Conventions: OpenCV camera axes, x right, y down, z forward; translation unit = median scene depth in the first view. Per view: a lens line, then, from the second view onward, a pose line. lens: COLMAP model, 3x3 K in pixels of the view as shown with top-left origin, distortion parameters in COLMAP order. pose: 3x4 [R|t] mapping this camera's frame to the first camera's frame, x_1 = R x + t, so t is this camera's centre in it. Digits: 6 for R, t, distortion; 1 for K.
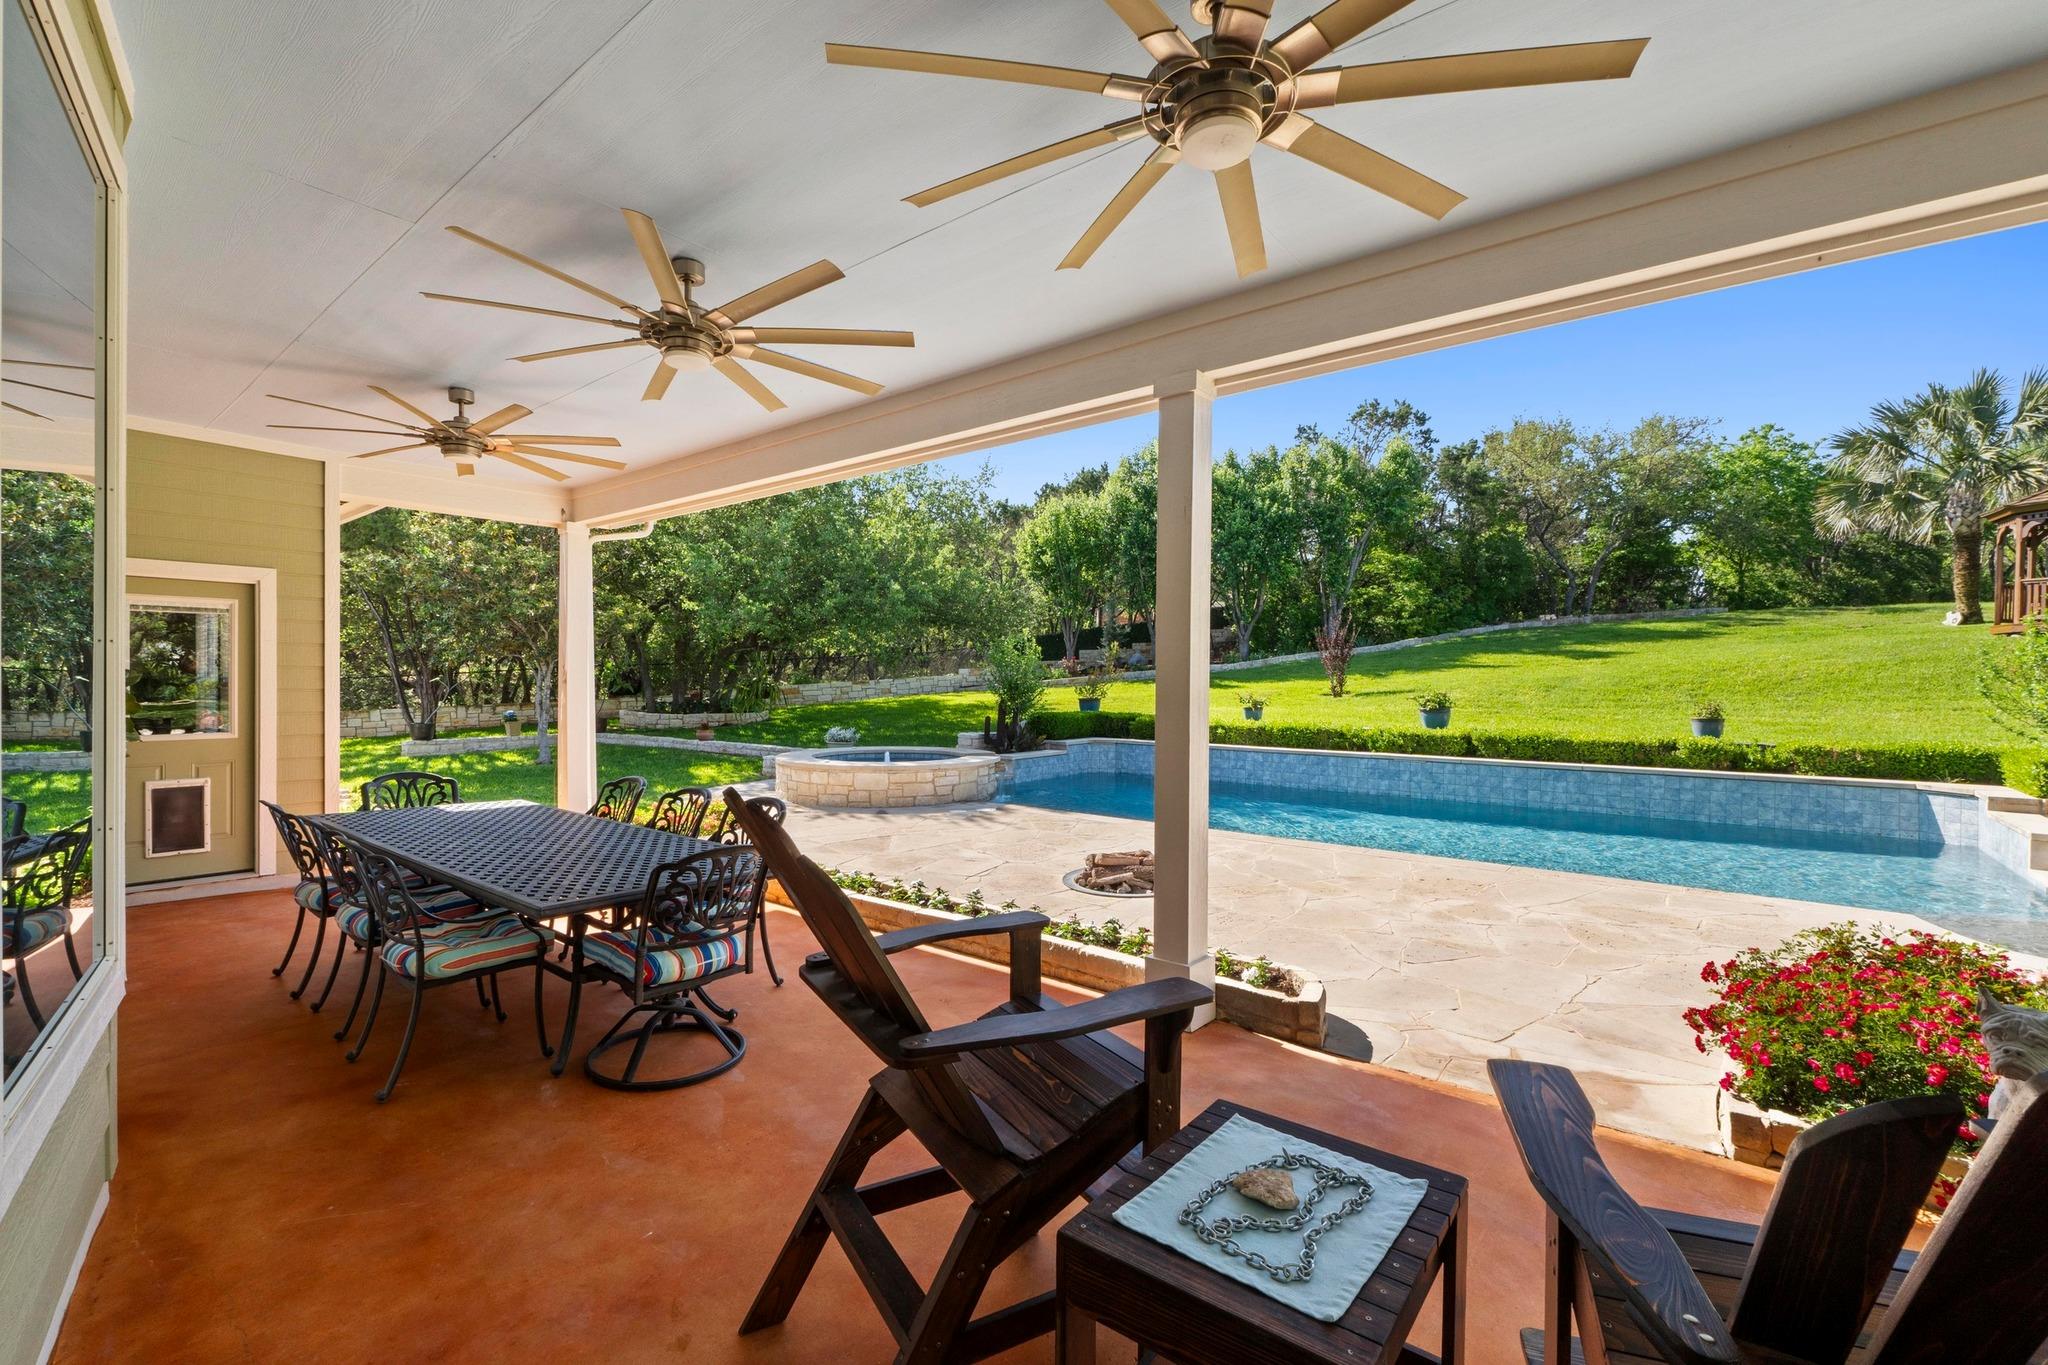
lens RADIAL K [[881.4, 0, 1014.9], [0, 881.4, 691.3], [0, 0, 1]] dist [-0.006853, -0.000263]
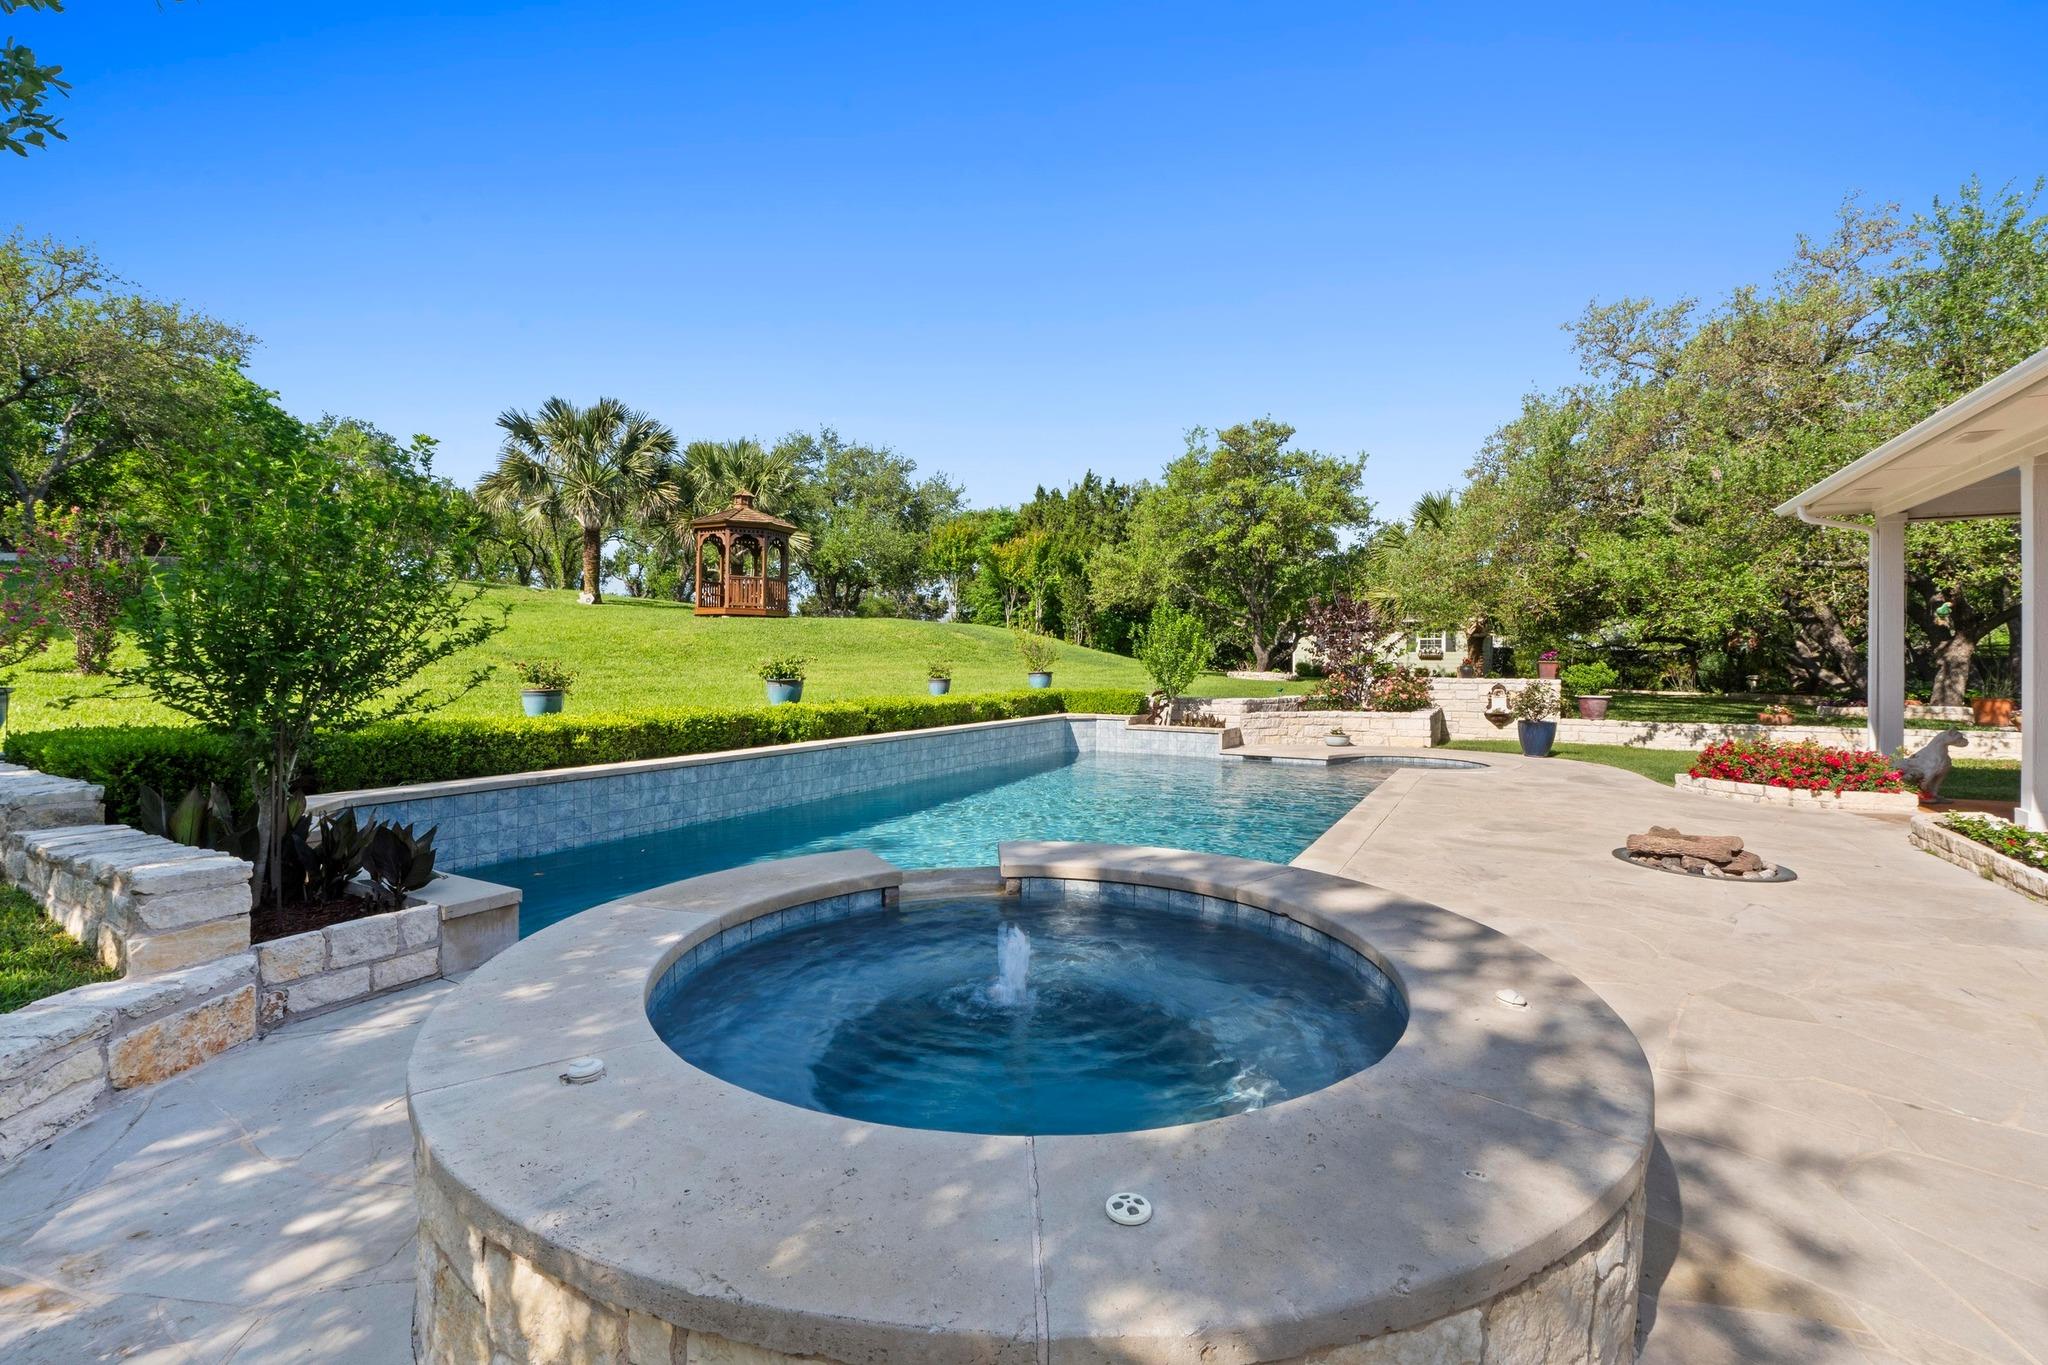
lens RADIAL K [[881.4, 0, 1028.6], [0, 881.4, 671.5], [0, 0, 1]] dist [-0.006853, -0.000263]
pose [[-0.175937, -0.014747, 0.984291, -0.320683], [0.010092, 0.999808, 0.016783, 0.002425], [-0.984350, 0.012886, -0.175754, 0.940586]]
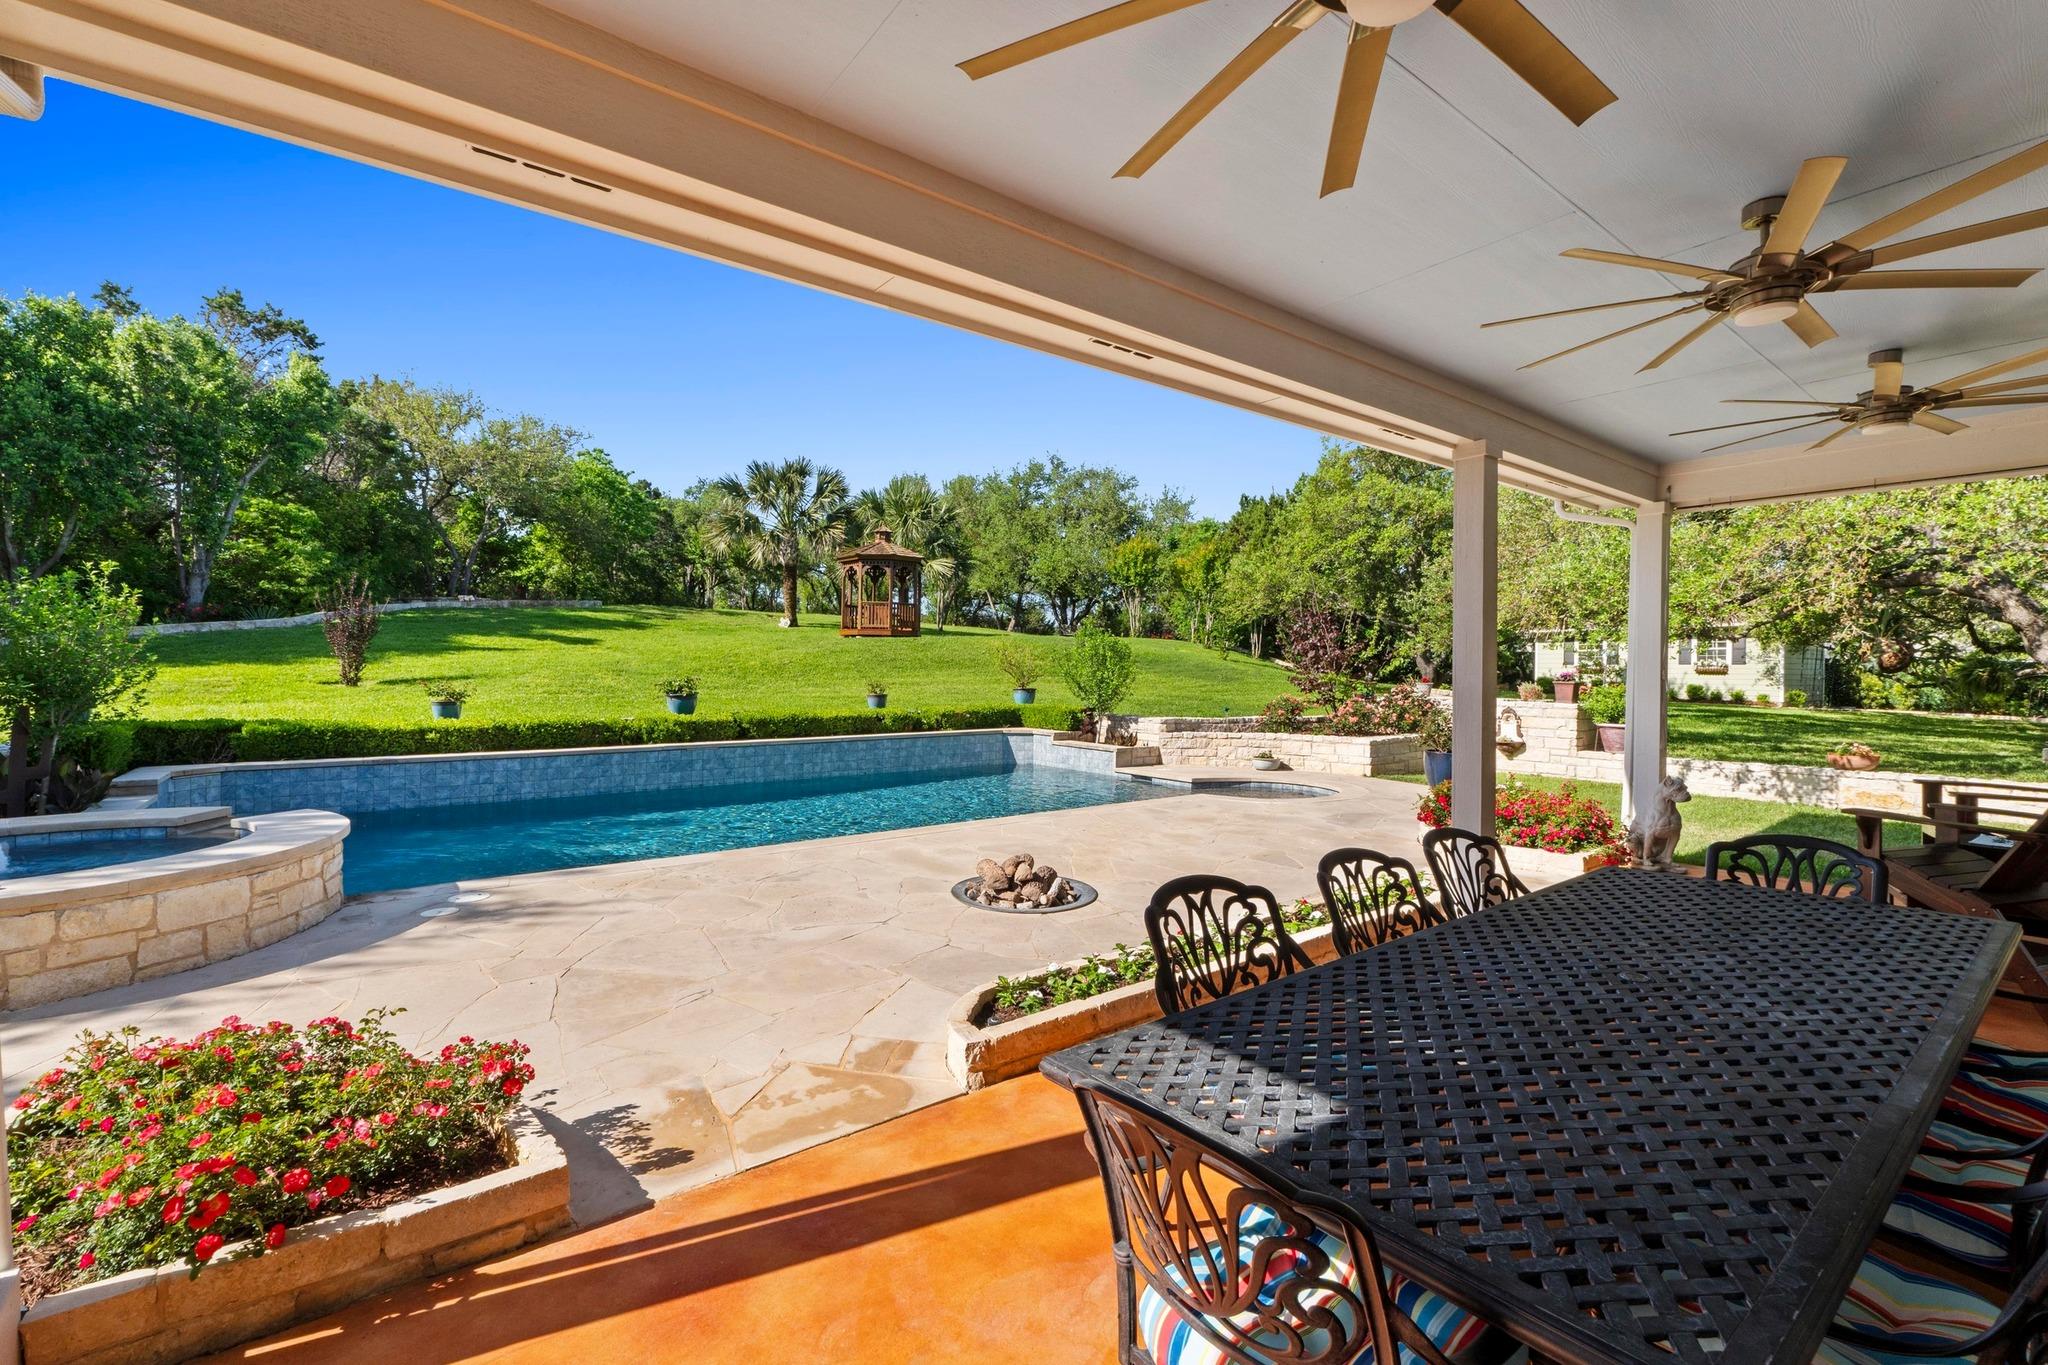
lens RADIAL K [[881.4, 0, 1021.2], [0, 881.4, 672.3], [0, 0, 1]] dist [-0.006853, -0.000263]
pose [[0.231176, -0.005730, 0.972895, -0.387529], [0.009689, 0.999947, 0.003588, -0.004481], [-0.972864, 0.008597, 0.231220, 0.416447]]
